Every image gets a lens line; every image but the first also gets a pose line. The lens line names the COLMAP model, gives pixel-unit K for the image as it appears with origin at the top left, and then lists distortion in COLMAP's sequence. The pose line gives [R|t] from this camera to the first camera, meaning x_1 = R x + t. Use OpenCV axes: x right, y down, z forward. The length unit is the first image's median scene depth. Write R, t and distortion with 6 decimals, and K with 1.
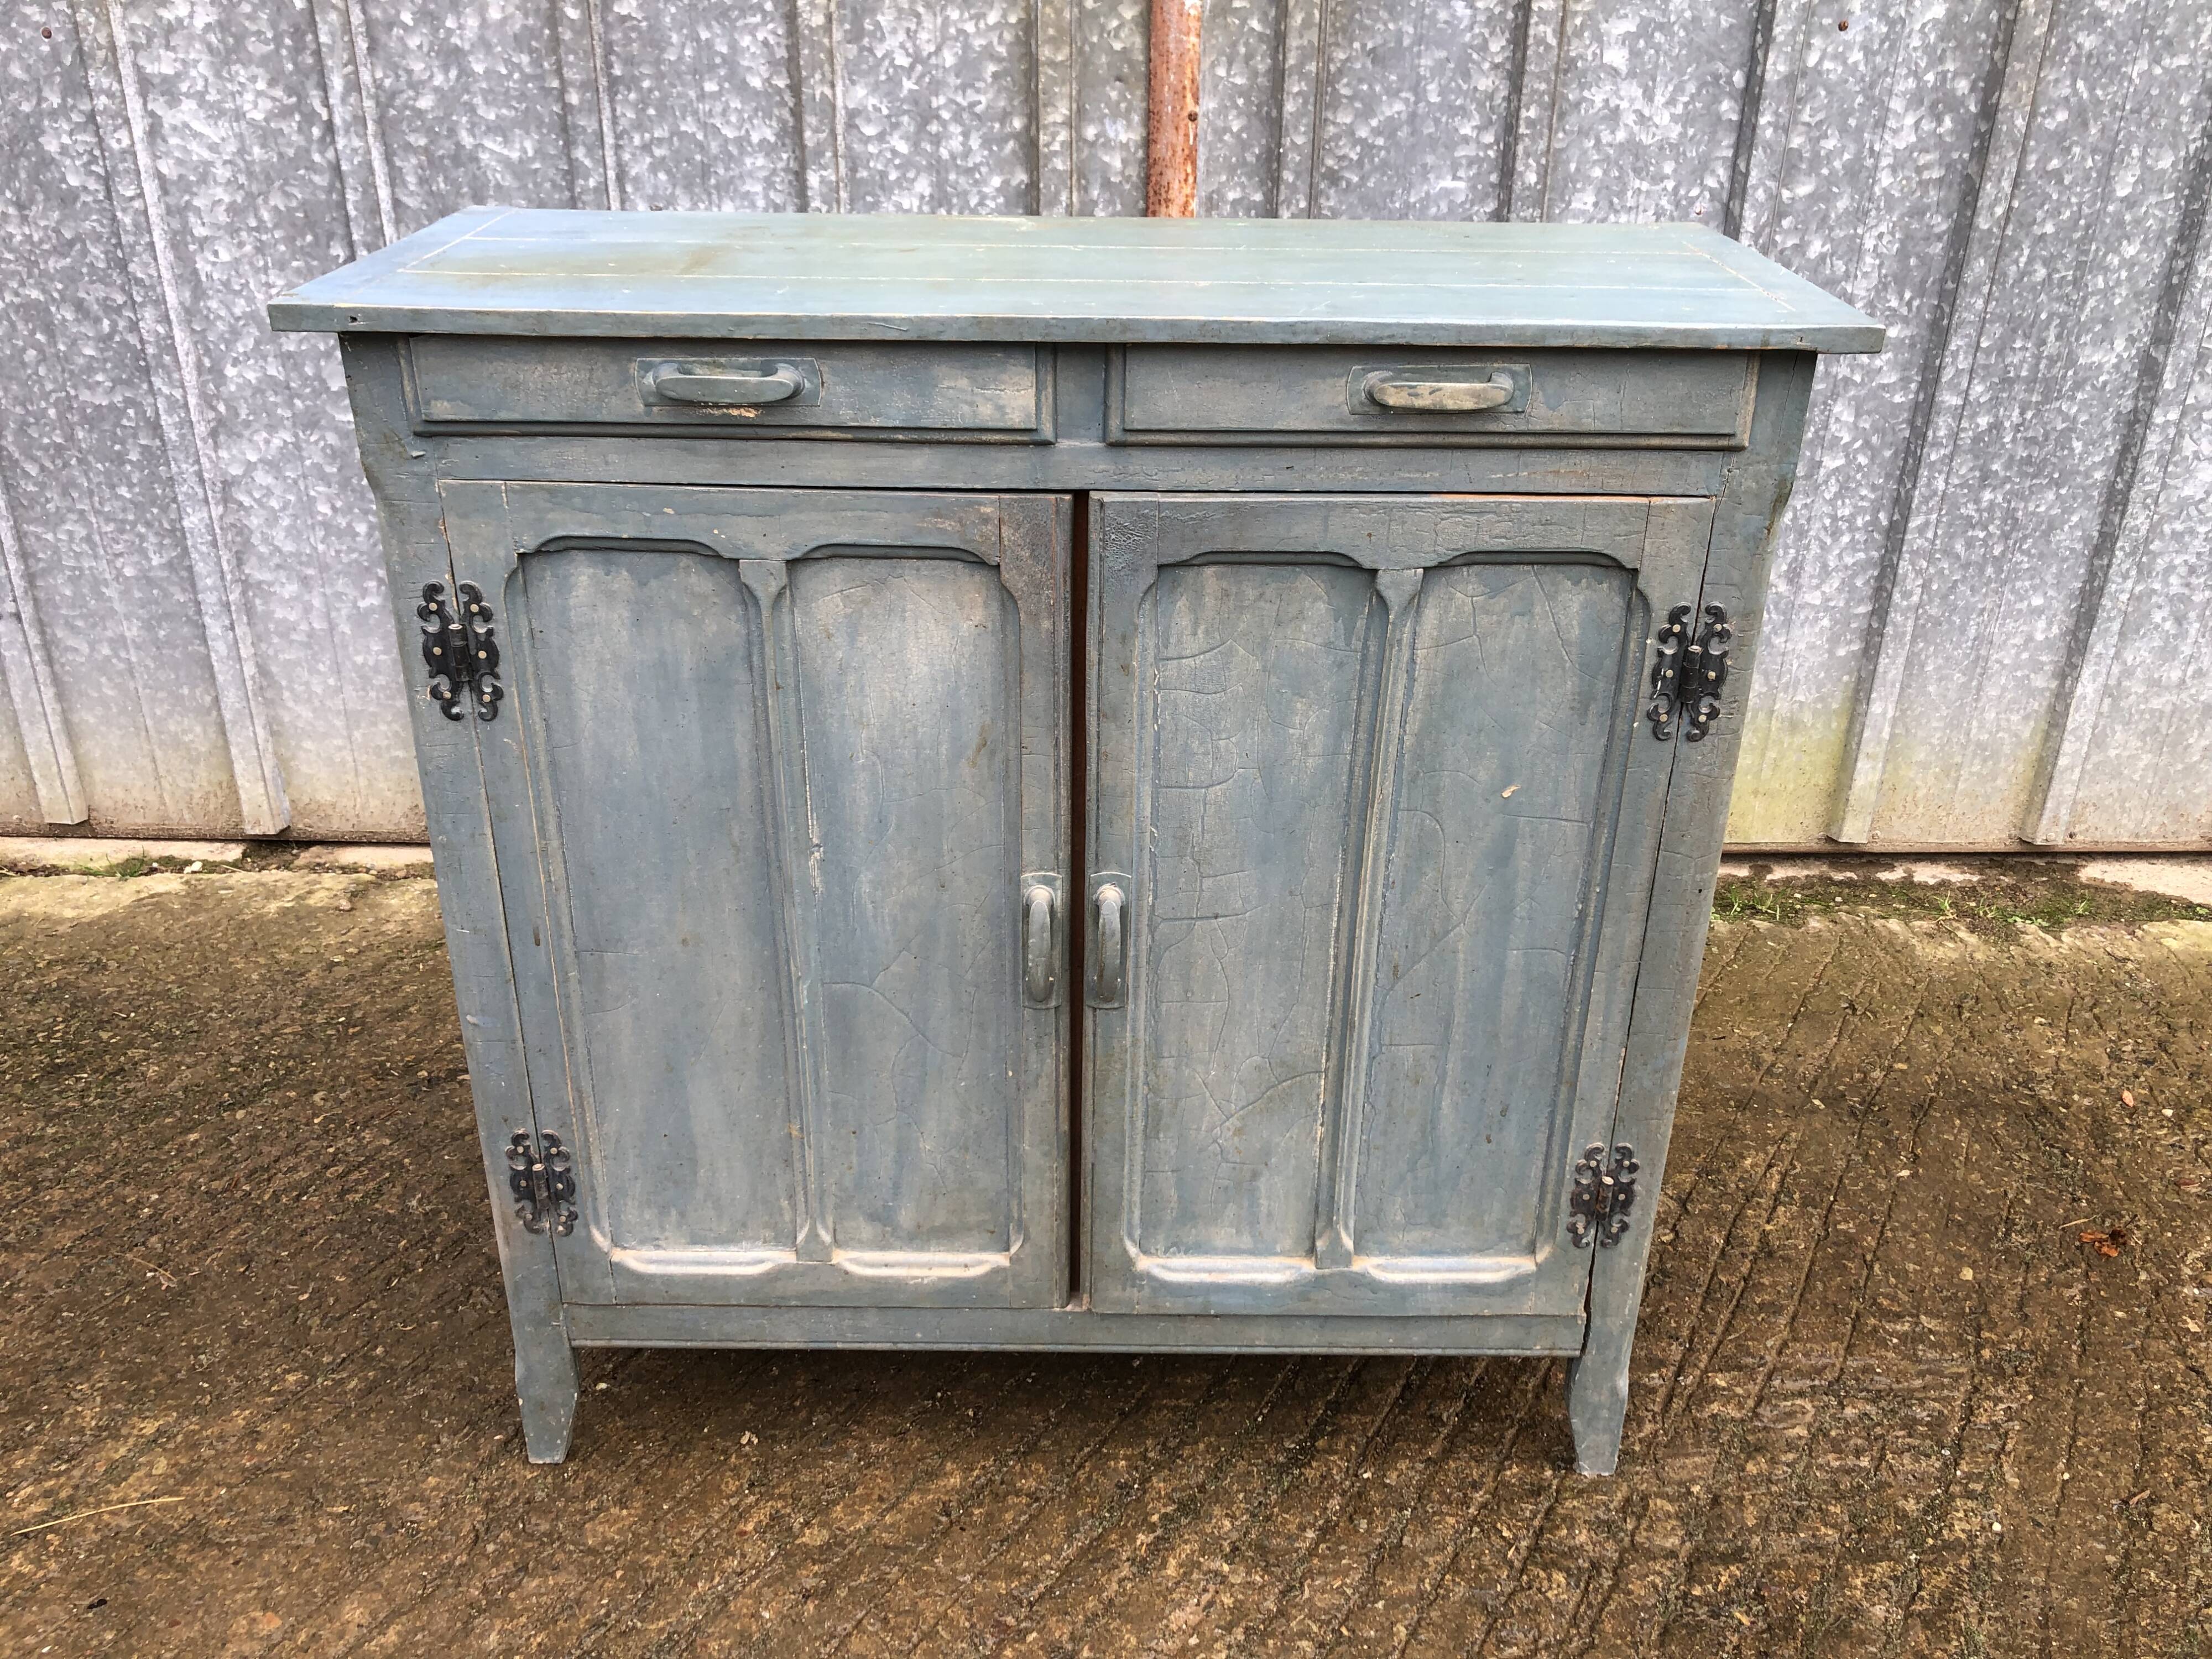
lens RADIAL K [[1826.3, 0, 1121.2], [0, 1826.3, 794.8], [0, 0, 1]] dist [0.001076, 0.021191]
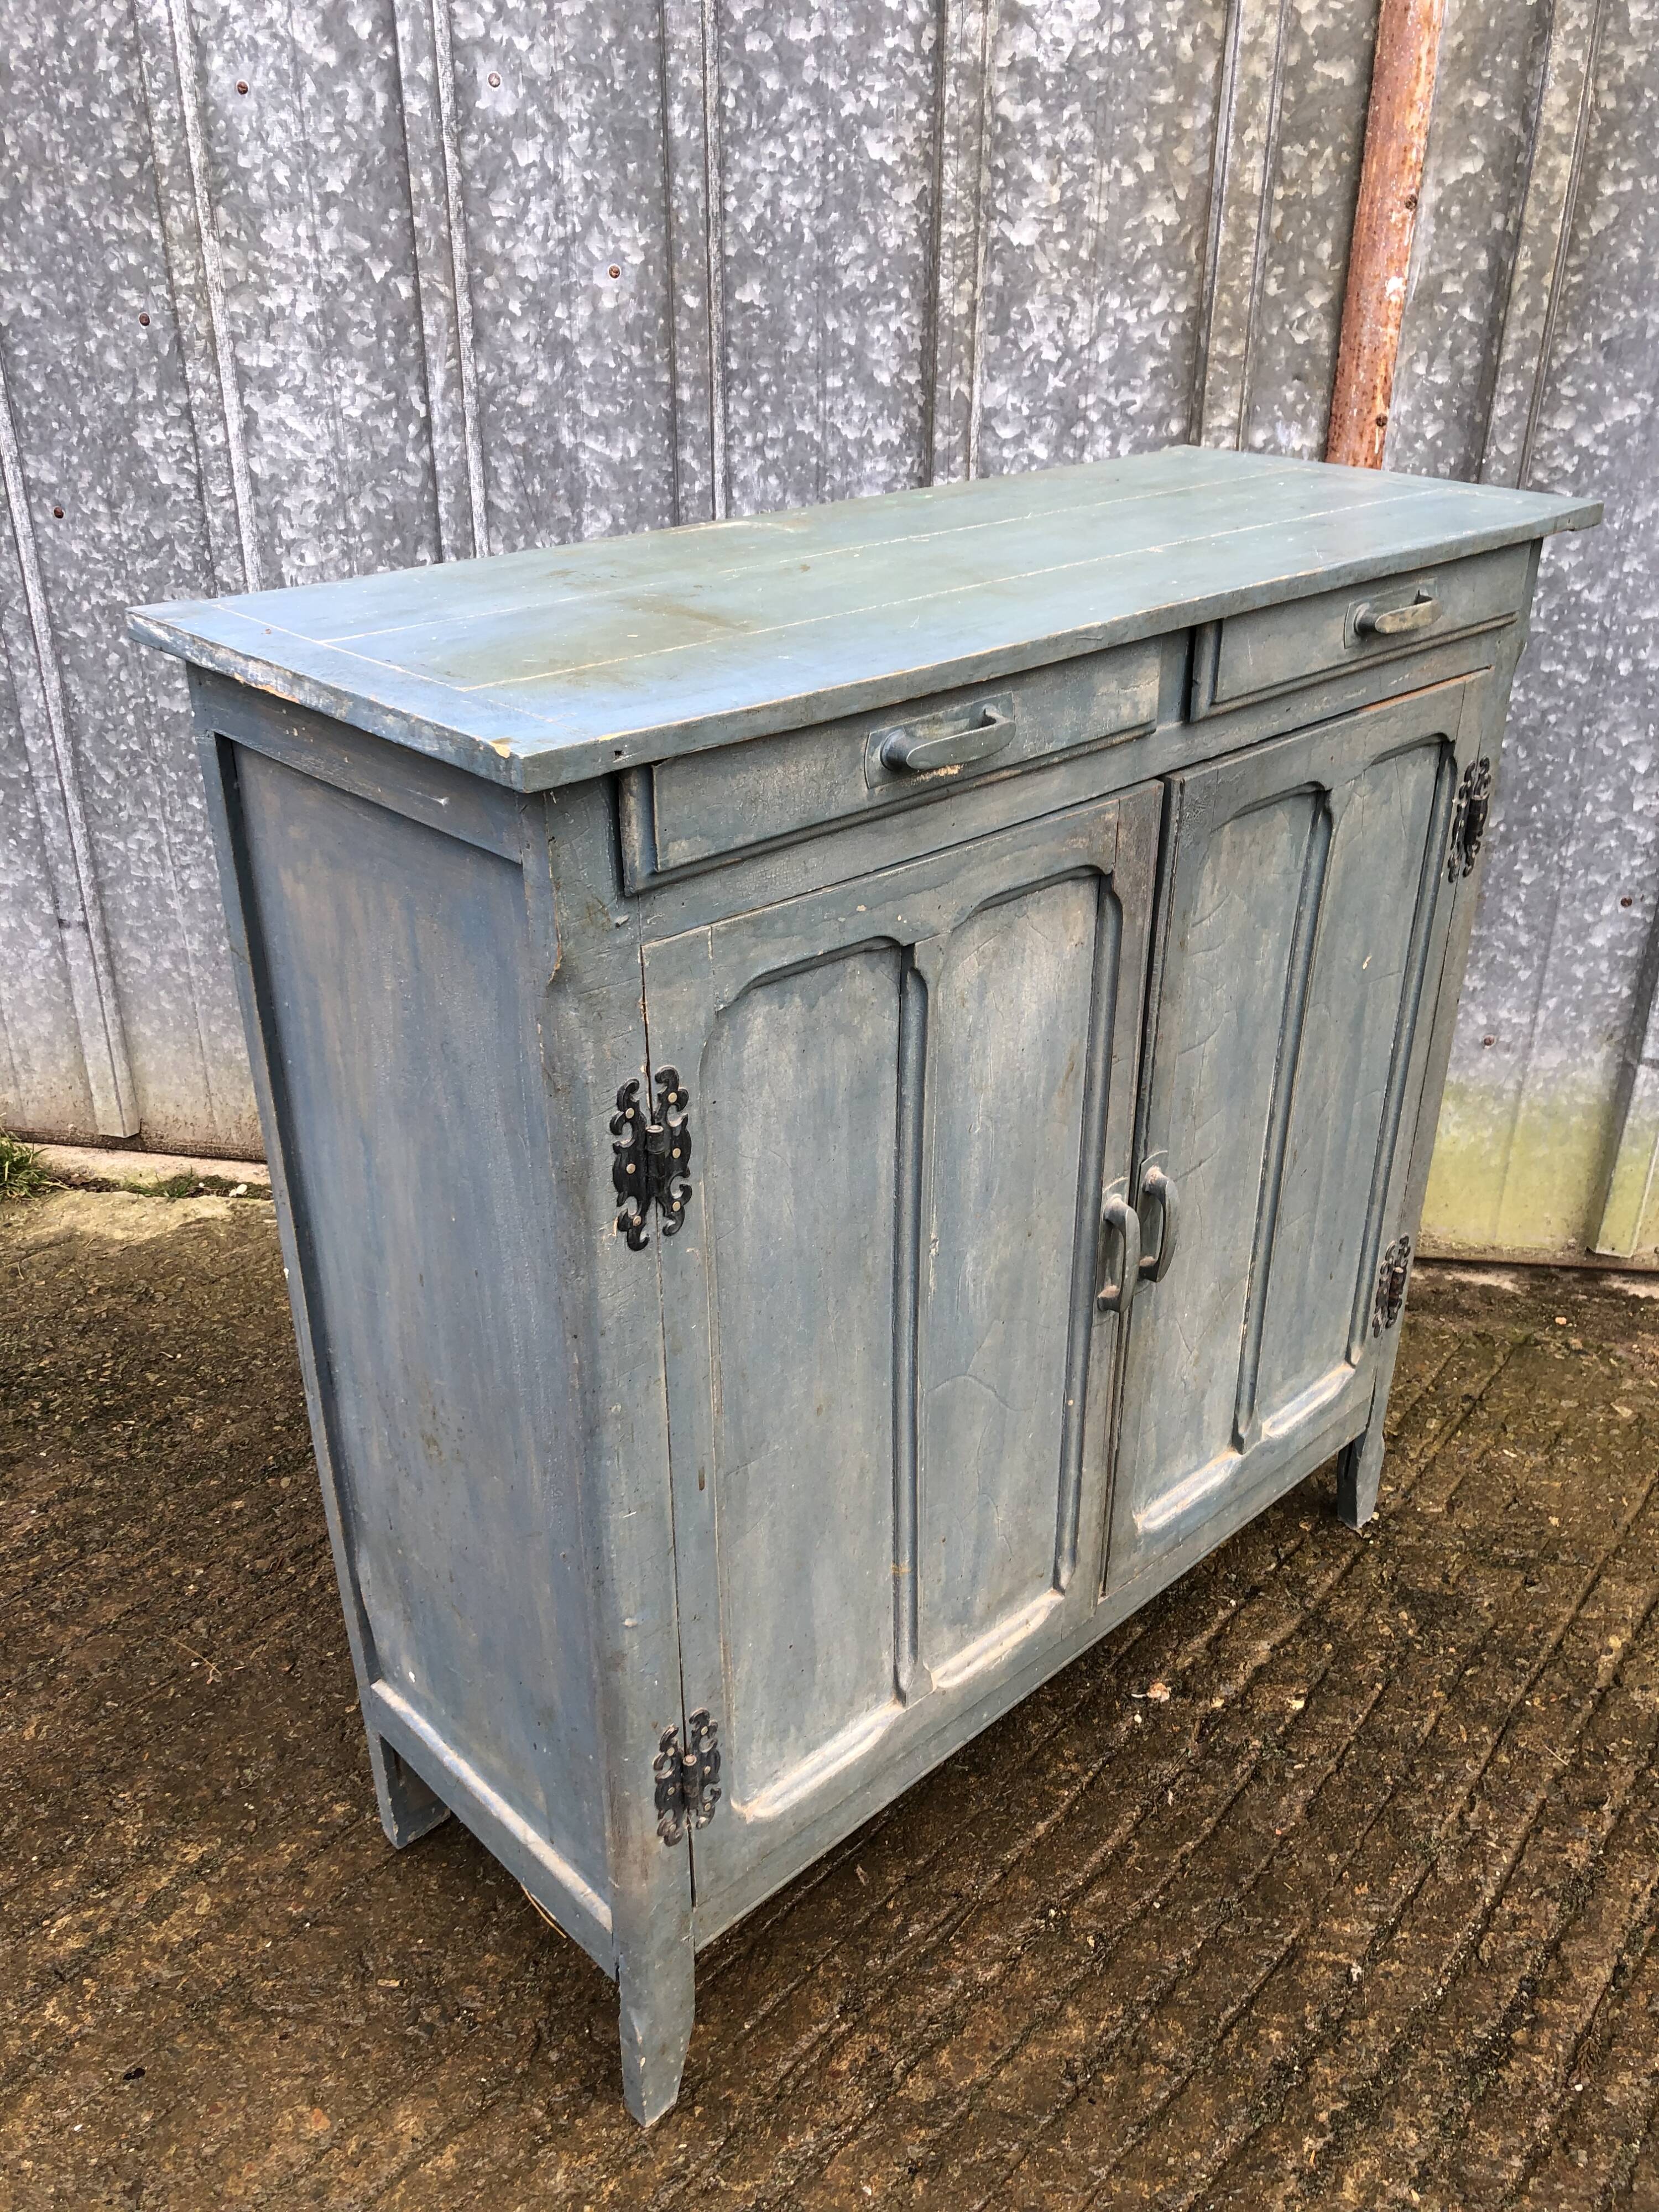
lens RADIAL K [[1826.3, 0, 831.7], [0, 1826.3, 1097.7], [0, 0, 1]] dist [0.001076, 0.021191]
pose [[0.989318, 0.058246, -0.133633, -0.084952], [-0.056781, 0.998278, 0.014747, -0.048471], [0.134262, -0.007002, 0.990921, 0.103799]]
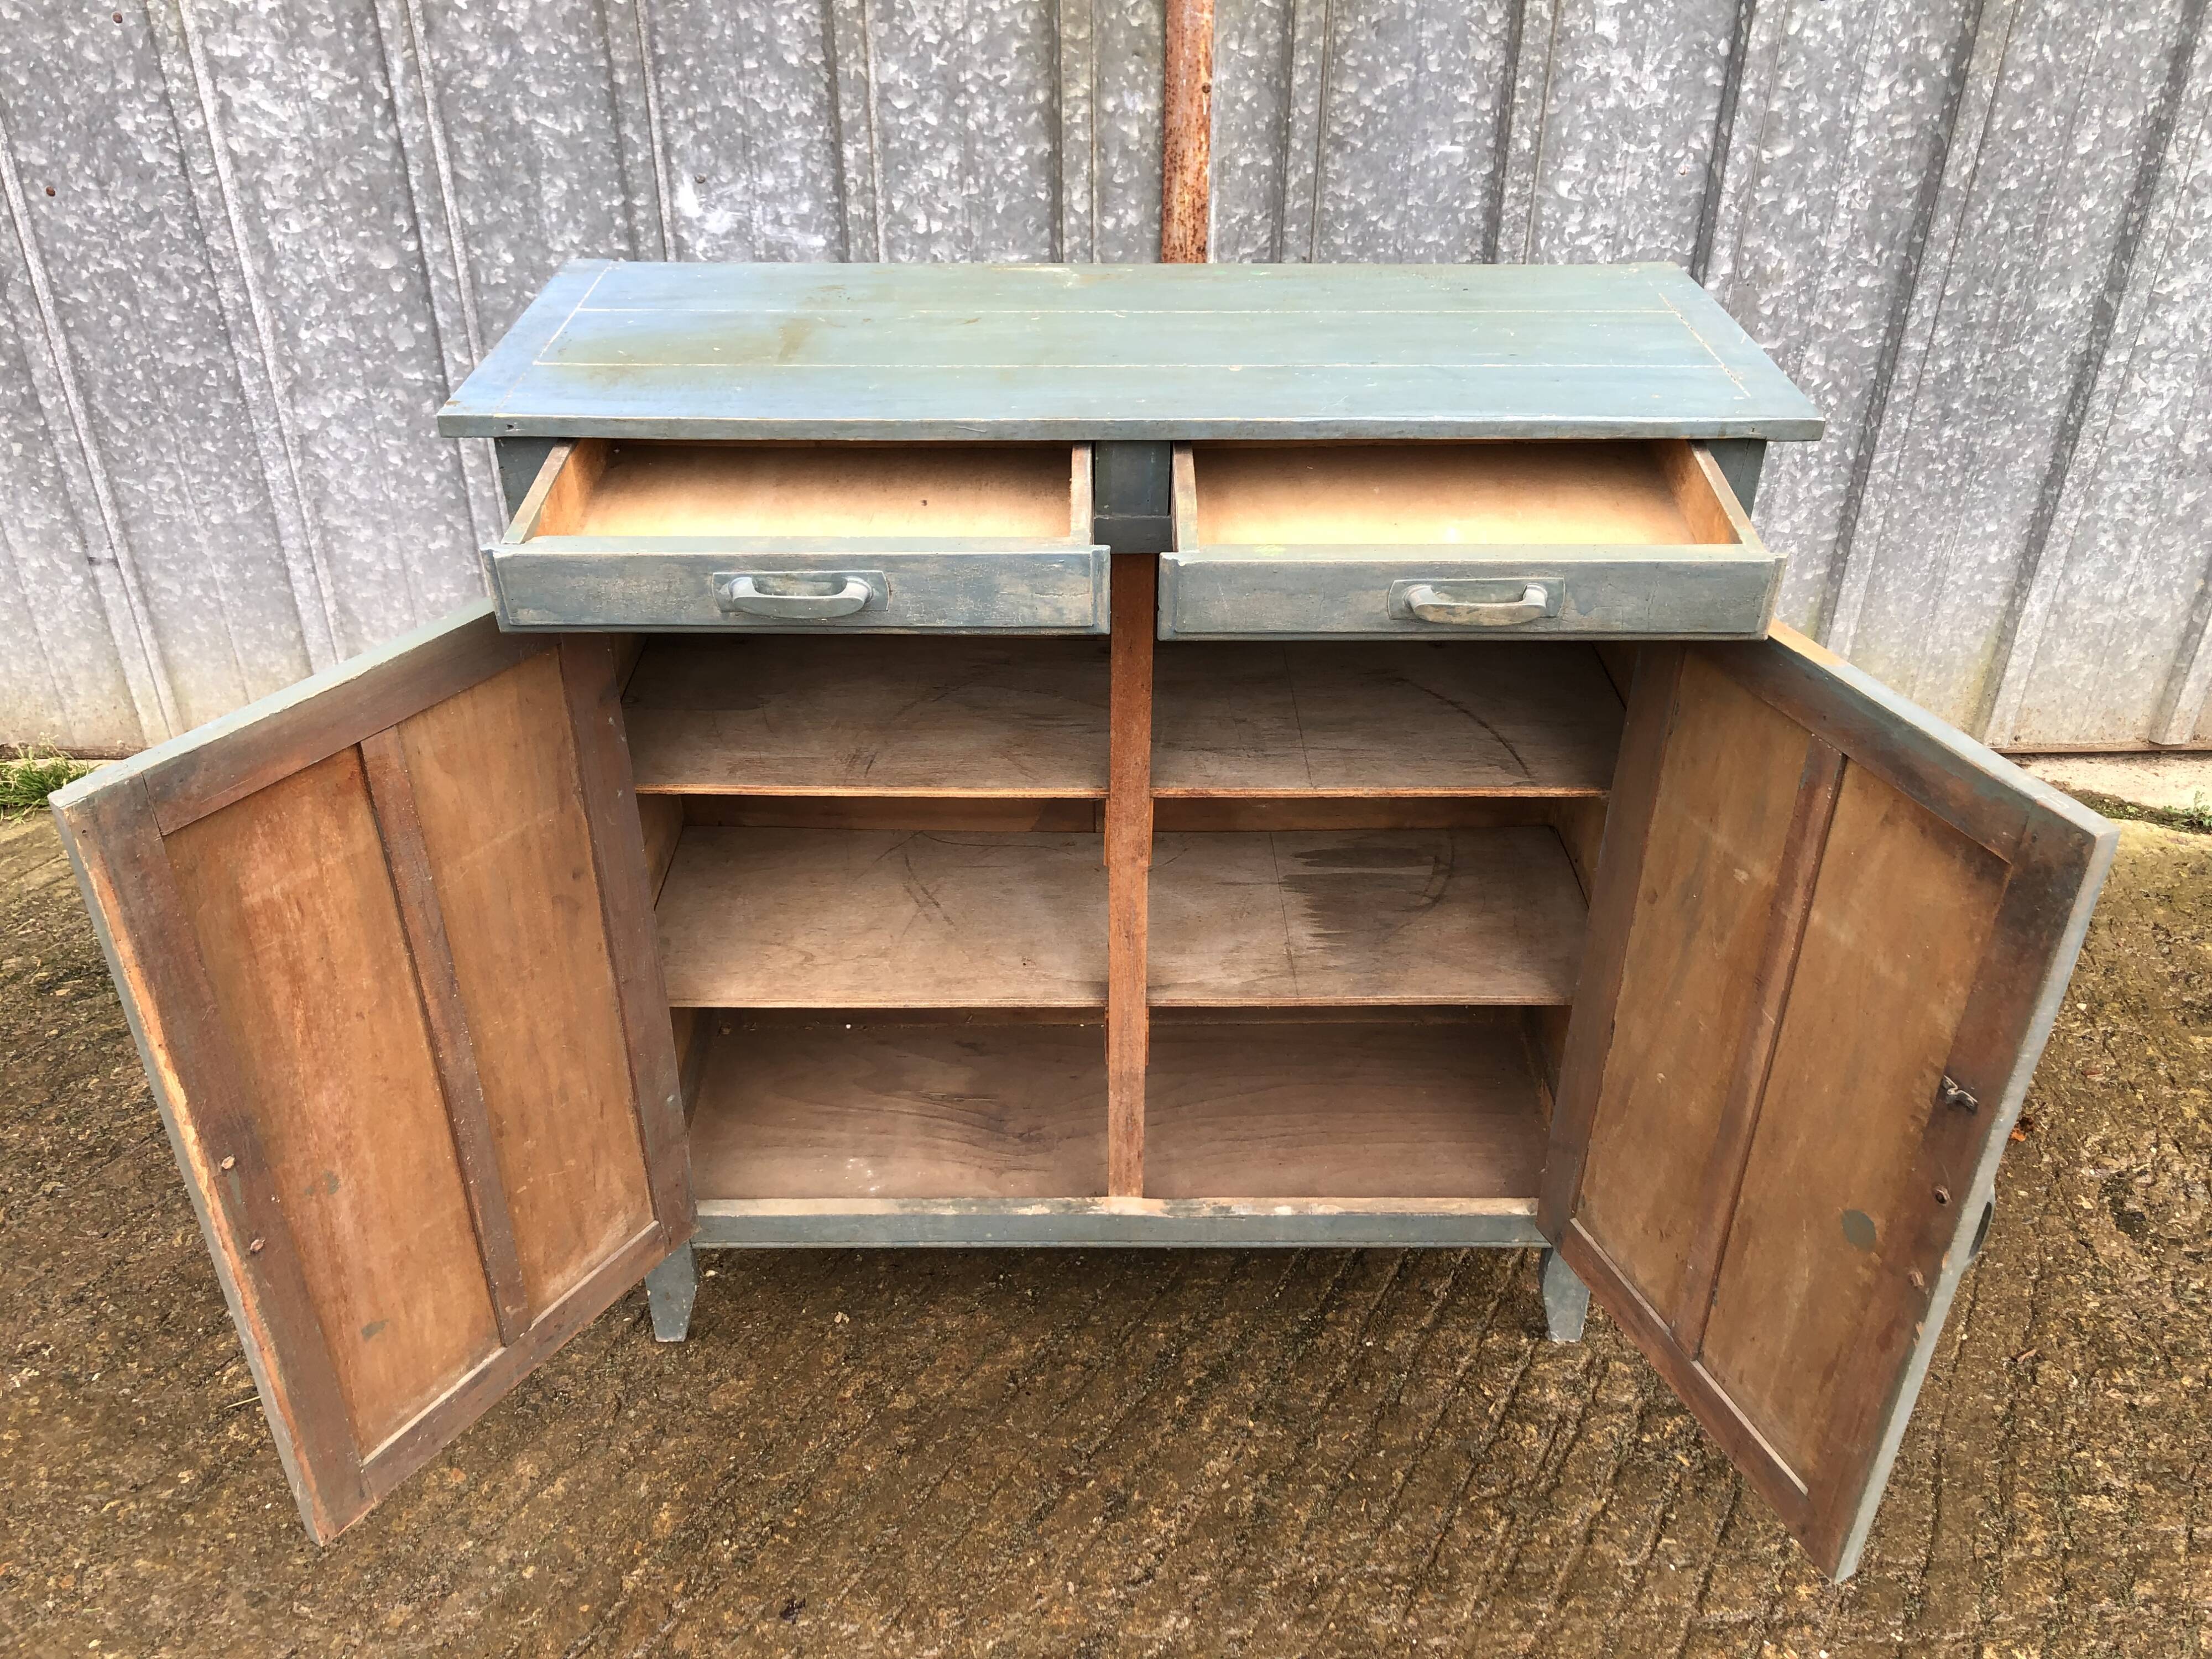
lens RADIAL K [[1826.3, 0, 1109.1], [0, 1826.3, 799.6], [0, 0, 1]] dist [0.001076, 0.021191]
pose [[0.999948, -0.010178, -0.000057, -0.021504], [0.010127, 0.994308, 0.106065, -0.075101], [-0.001022, -0.106060, 0.994359, -0.096256]]
